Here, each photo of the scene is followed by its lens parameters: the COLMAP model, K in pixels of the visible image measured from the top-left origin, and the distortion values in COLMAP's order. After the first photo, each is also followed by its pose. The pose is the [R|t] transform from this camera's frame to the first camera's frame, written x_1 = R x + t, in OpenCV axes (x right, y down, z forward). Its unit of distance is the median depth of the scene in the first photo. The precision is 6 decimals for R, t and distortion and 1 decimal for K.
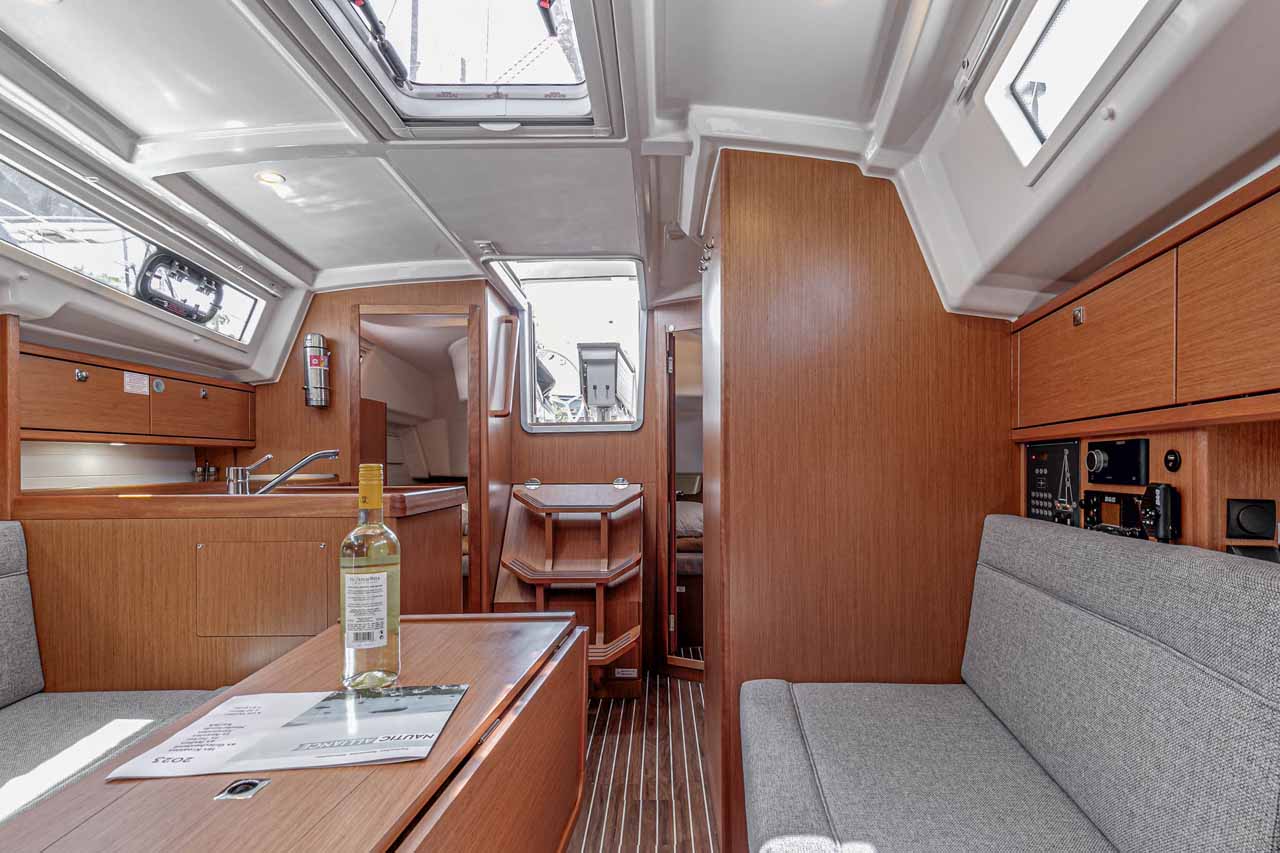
lens RADIAL K [[622.3, 0, 672.6], [0, 622.3, 466.7], [0, 0, 1]] dist [-0.000112, -0.000720]
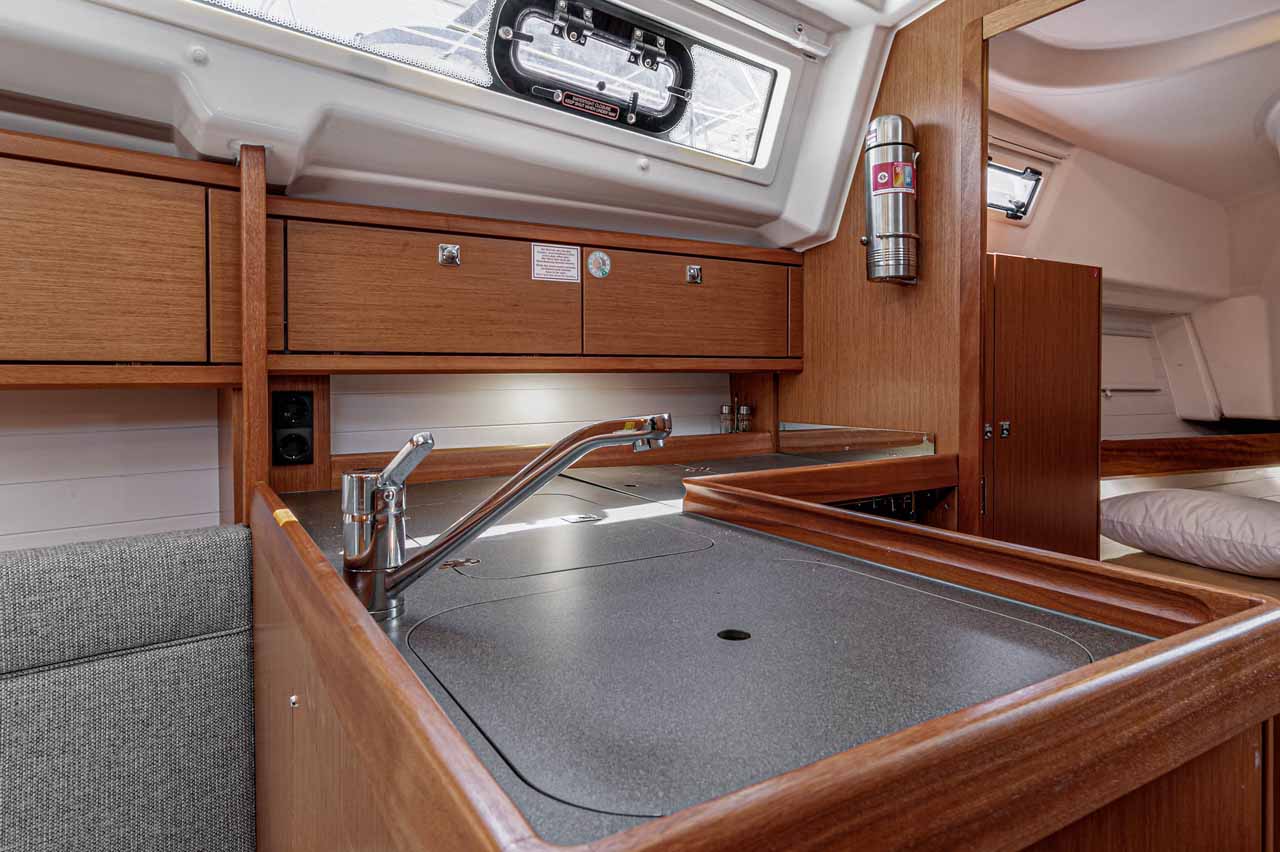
lens RADIAL K [[759.9, 0, 647.3], [0, 759.9, 376.8], [0, 0, 1]] dist [0.003733, 0.000369]
pose [[0.501632, 0.007701, -0.865047, -0.206999], [-0.005897, 0.999968, 0.005482, -0.032097], [0.865061, 0.002351, 0.501661, 0.635624]]
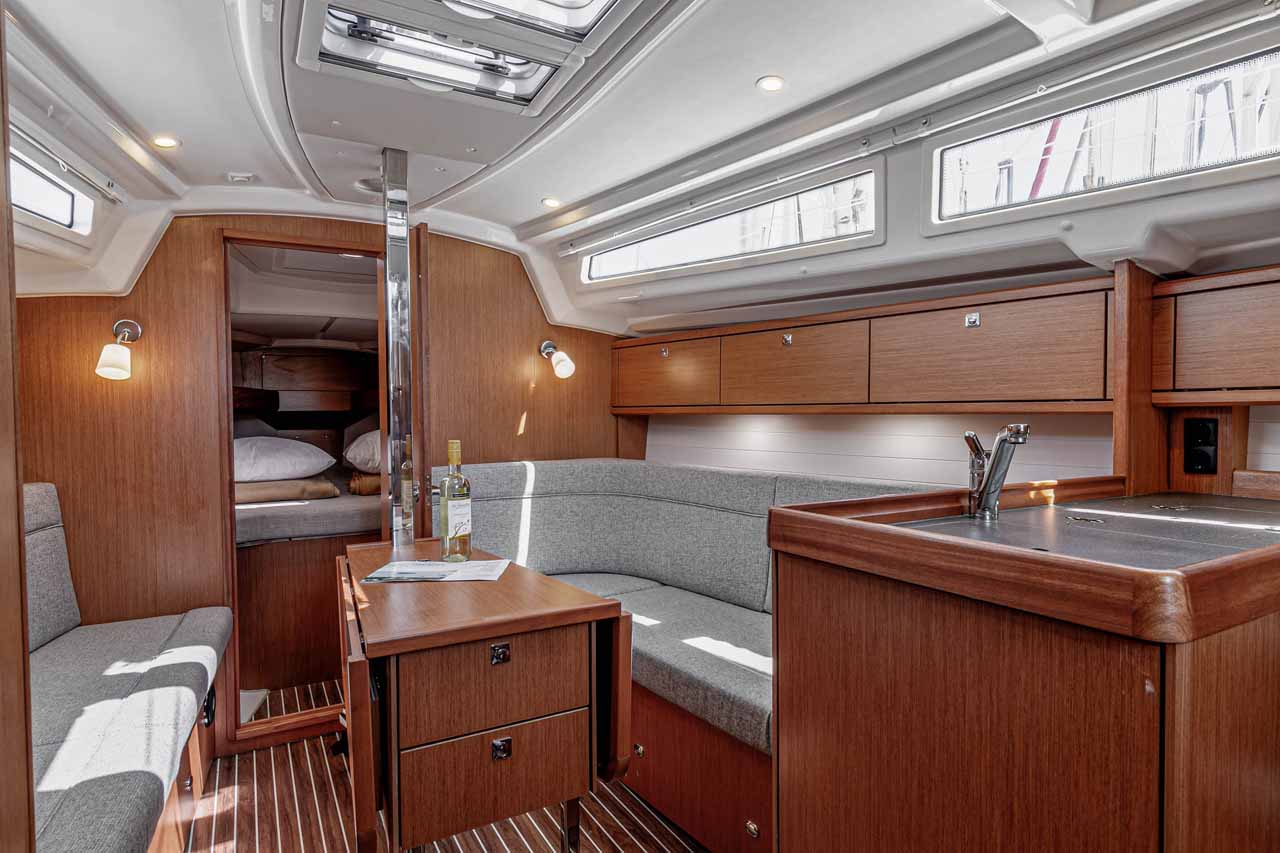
lens RADIAL K [[704.9, 0, 643.5], [0, 704.9, 430.7], [0, 0, 1]] dist [0.003114, -0.000582]
pose [[-0.879951, 0.019541, -0.474662, -0.016199], [0.006011, 0.999532, 0.030006, -0.029412], [0.475026, 0.023550, -0.879657, 1.017003]]
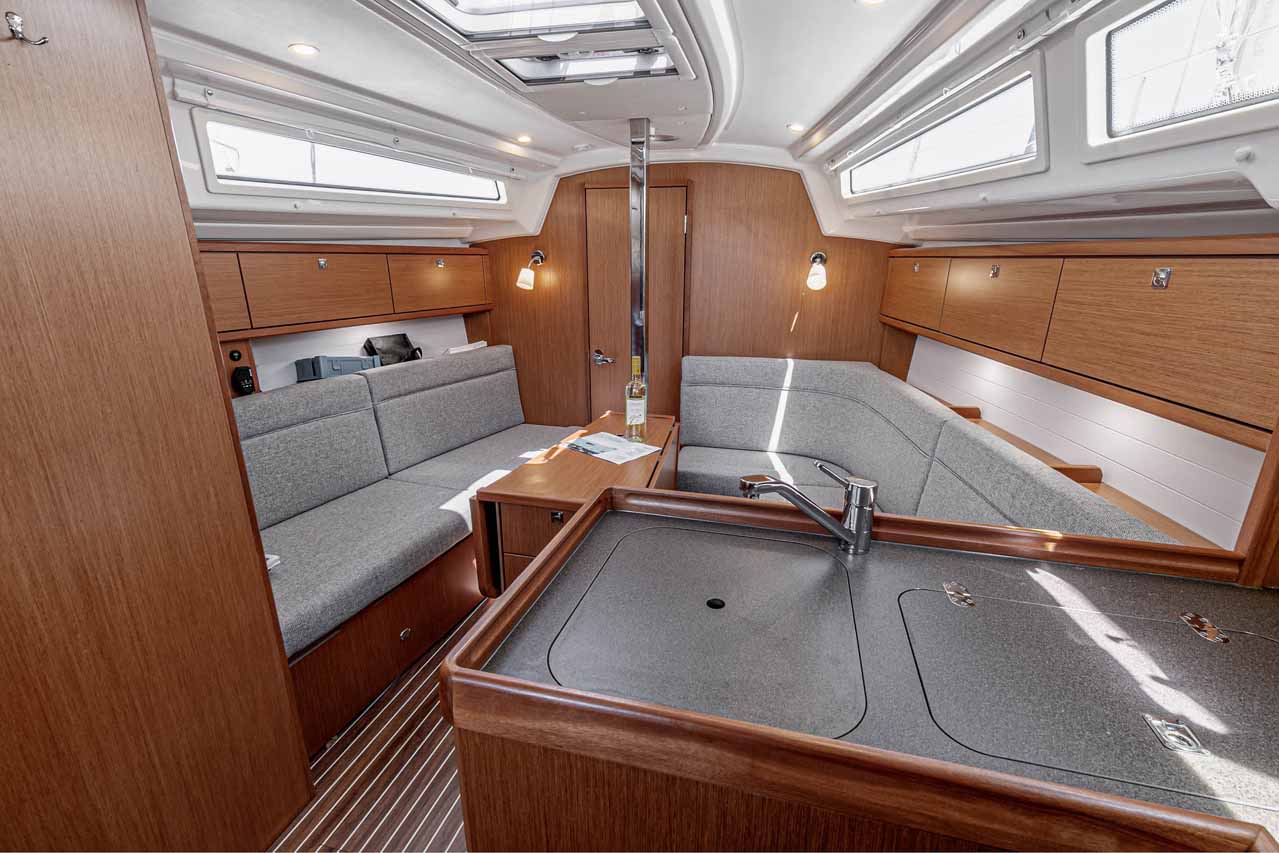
lens RADIAL K [[568.9, 0, 639.8], [0, 568.9, 430.7], [0, 0, 1]] dist [-0.002461, -0.000323]
pose [[-0.960773, -0.081366, 0.265131, -0.434990], [-0.000185, 0.956182, 0.292772, -0.139718], [-0.277335, 0.281238, -0.918689, 1.056369]]
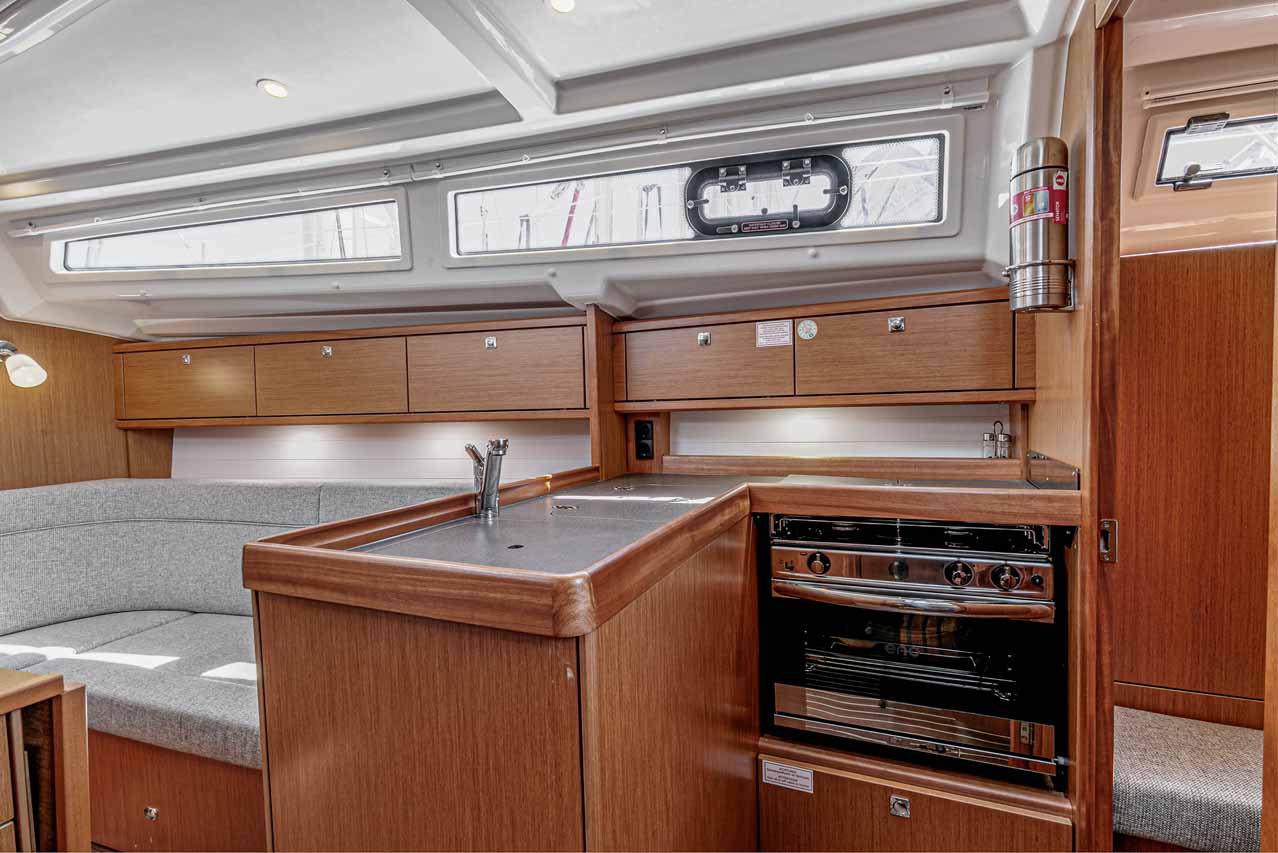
lens RADIAL K [[577.8, 0, 656.2], [0, 577.8, 431.0], [0, 0, 1]] dist [-0.003560, -0.000208]
pose [[-0.411934, 0.054772, -0.909566, -0.095387], [0.023804, 0.998498, 0.049346, -0.041542], [0.910903, -0.001324, -0.412619, 1.015560]]
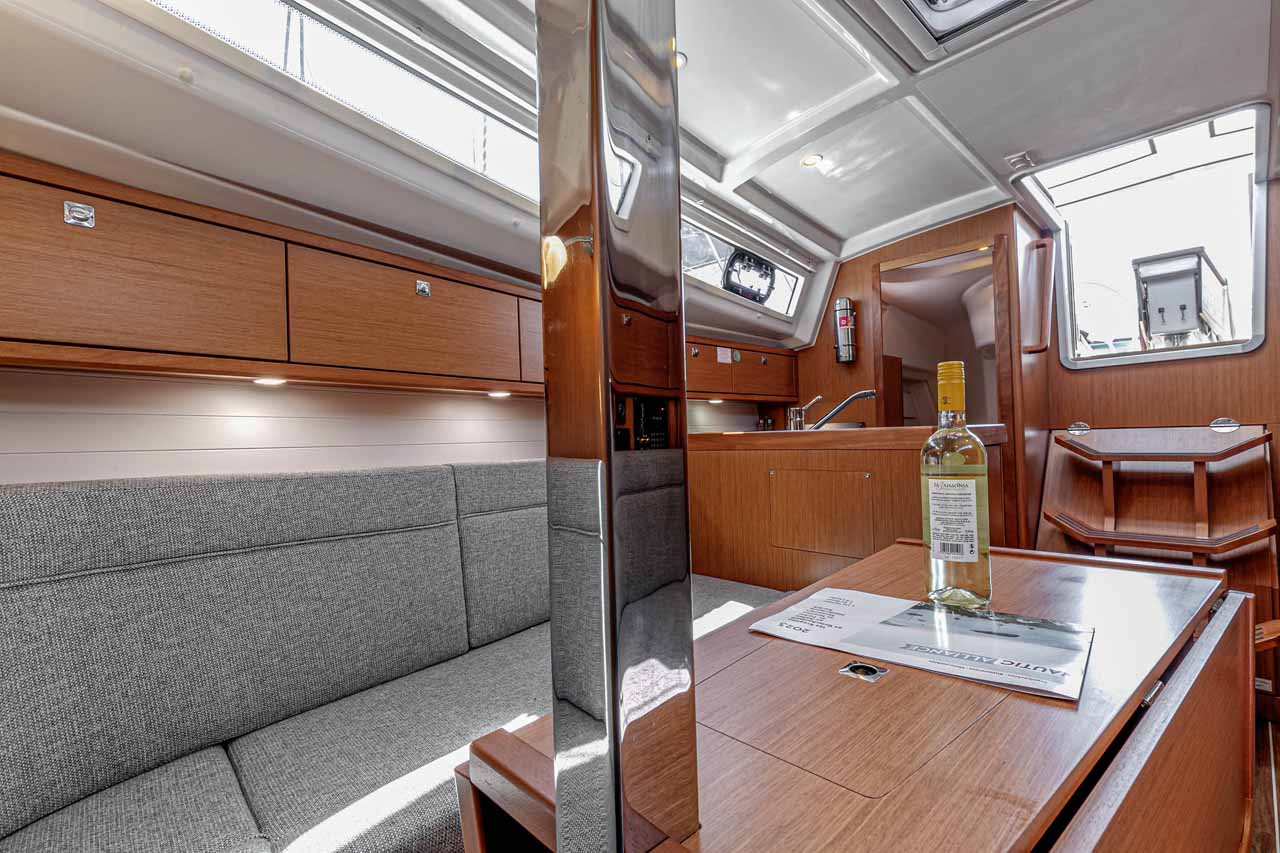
lens RADIAL K [[569.4, 0, 640.3], [0, 569.4, 430.7], [0, 0, 1]] dist [-0.002461, -0.000323]
pose [[0.668866, -0.026319, -0.742917, -0.063901], [0.023644, 0.999621, -0.014126, 0.036654], [0.743007, -0.008117, 0.669235, 0.035533]]
